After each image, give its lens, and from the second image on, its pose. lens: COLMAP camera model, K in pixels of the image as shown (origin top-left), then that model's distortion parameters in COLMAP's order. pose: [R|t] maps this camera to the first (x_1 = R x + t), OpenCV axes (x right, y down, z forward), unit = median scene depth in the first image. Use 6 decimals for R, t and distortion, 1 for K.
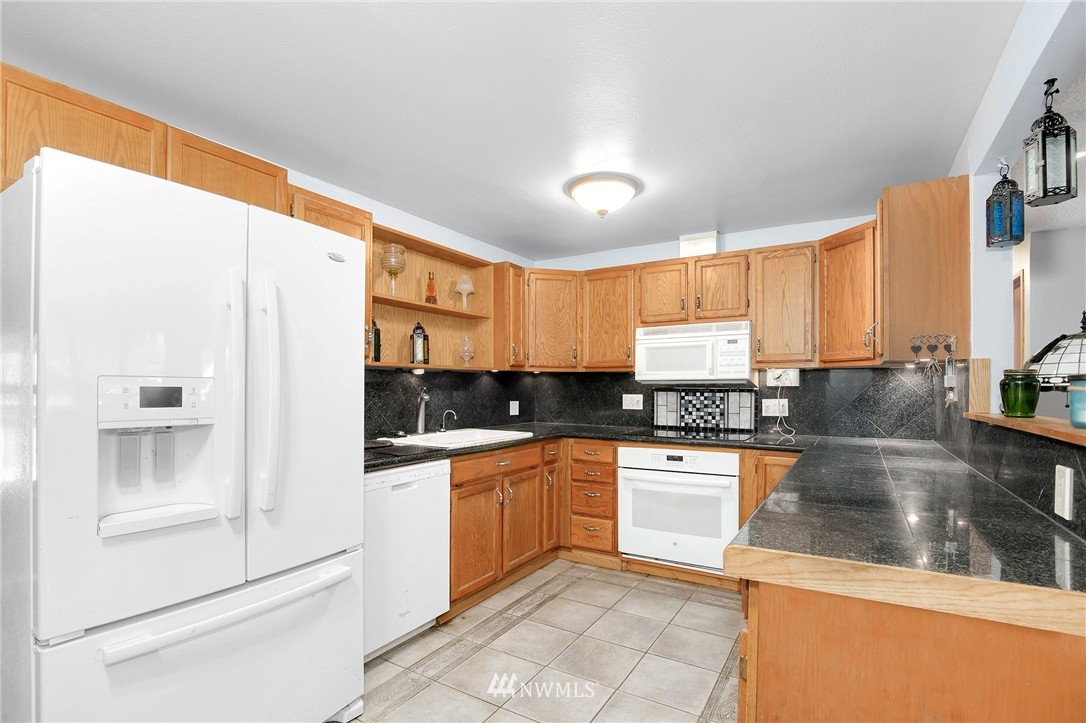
lens RADIAL K [[506.4, 0, 548.7], [0, 506.4, 387.0], [0, 0, 1]] dist [-0.035394, 0.006313]
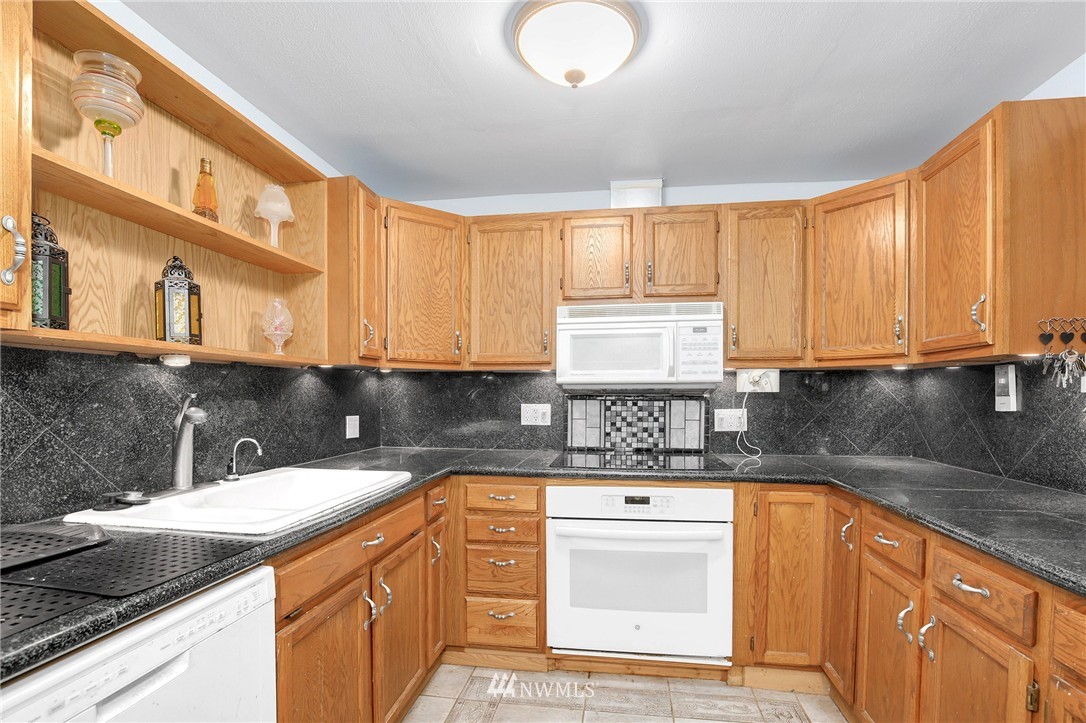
lens RADIAL K [[507.9, 0, 544.9], [0, 507.9, 402.6], [0, 0, 1]] dist [-0.038044, 0.008364]
pose [[0.921673, -0.006832, 0.387908, -0.112438], [0.000588, 0.999868, 0.016213, 0.001436], [-0.387968, -0.014715, 0.921556, 0.403886]]
